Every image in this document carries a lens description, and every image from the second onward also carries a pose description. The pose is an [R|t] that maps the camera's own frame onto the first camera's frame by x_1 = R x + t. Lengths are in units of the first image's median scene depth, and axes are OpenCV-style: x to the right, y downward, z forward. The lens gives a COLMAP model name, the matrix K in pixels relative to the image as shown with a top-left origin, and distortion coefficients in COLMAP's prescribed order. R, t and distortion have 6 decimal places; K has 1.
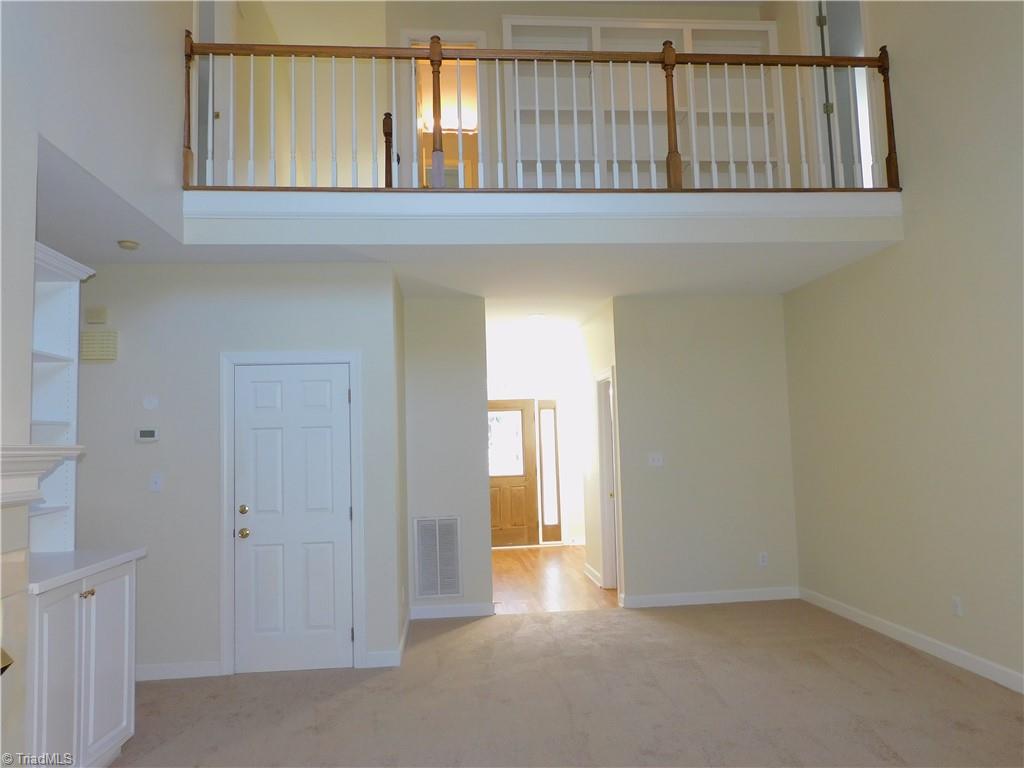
lens RADIAL K [[726.4, 0, 516.6], [0, 726.4, 389.4], [0, 0, 1]] dist [-0.002092, -0.002253]
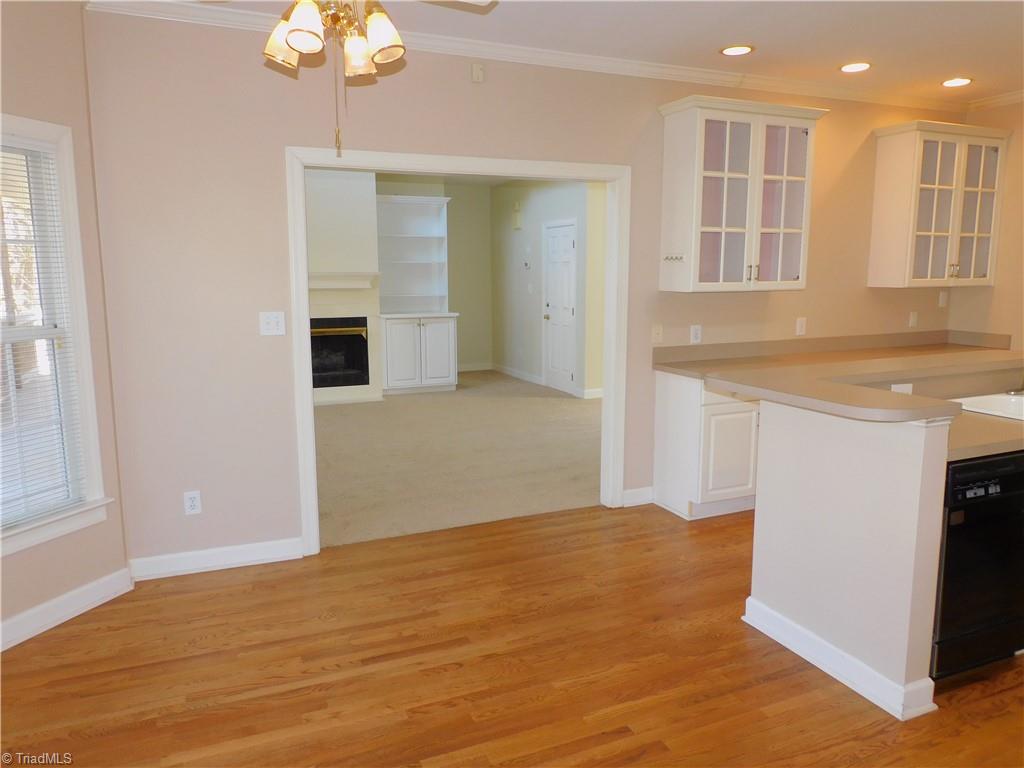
lens RADIAL K [[726.4, 0, 516.6], [0, 726.4, 389.4], [0, 0, 1]] dist [-0.002092, -0.002253]
pose [[0.311756, 0.185811, -0.931817, 1.454099], [0.066737, 0.973988, 0.216549, -0.040743], [0.947816, -0.129697, 0.291246, 0.326786]]
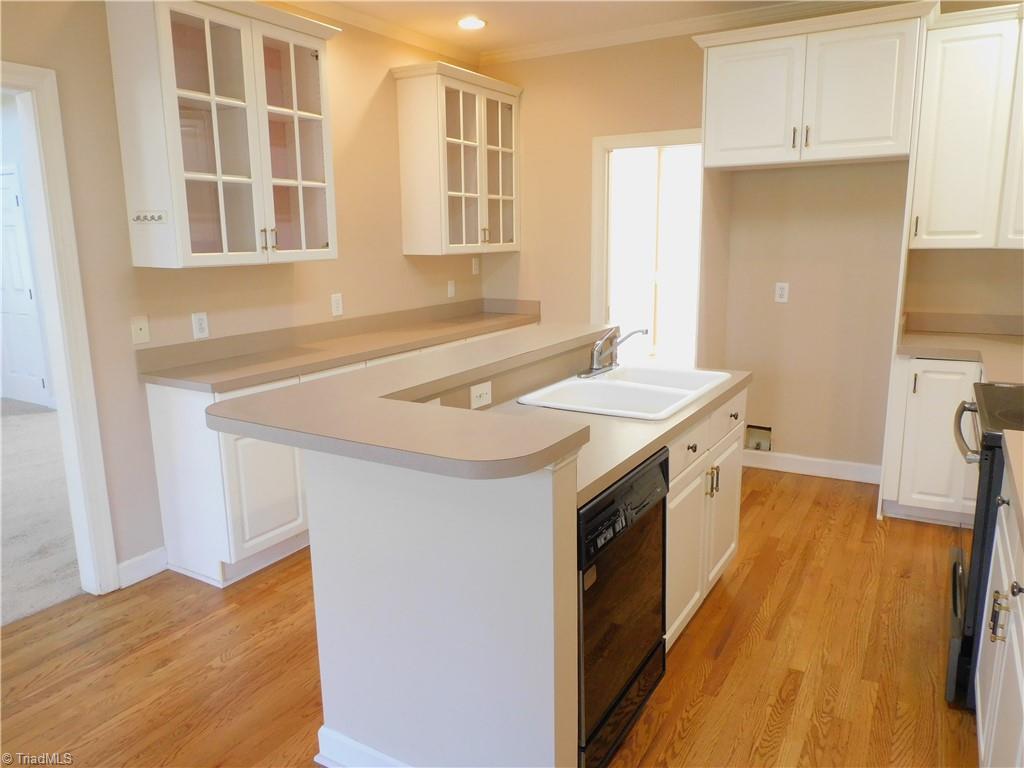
lens RADIAL K [[726.4, 0, 516.6], [0, 726.4, 389.4], [0, 0, 1]] dist [-0.002092, -0.002253]
pose [[0.810595, 0.149861, -0.566107, 1.261110], [0.024813, 0.957044, 0.288880, -0.021805], [0.585081, -0.248212, 0.772057, 0.470060]]
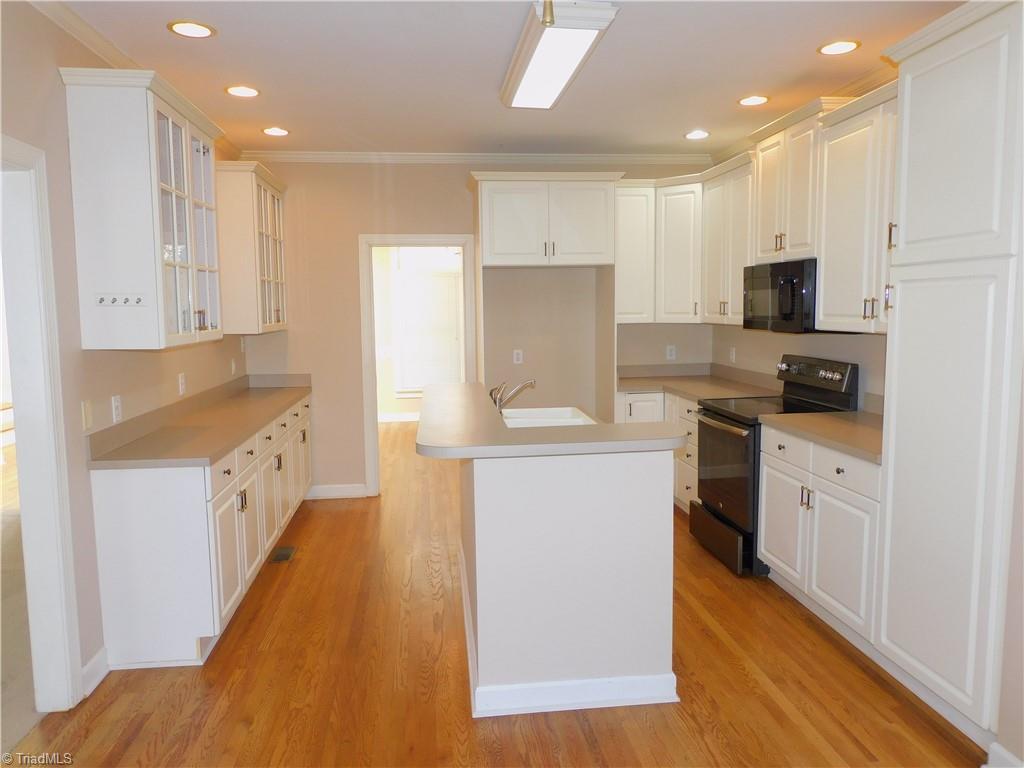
lens RADIAL K [[729.2, 0, 510.0], [0, 729.2, 396.0], [0, 0, 1]] dist [-0.002797, -0.000837]
pose [[0.999114, 0.024800, 0.034002, 0.952915], [-0.030918, 0.980661, 0.193255, -0.040130], [-0.028552, -0.194135, 0.980559, 0.174534]]
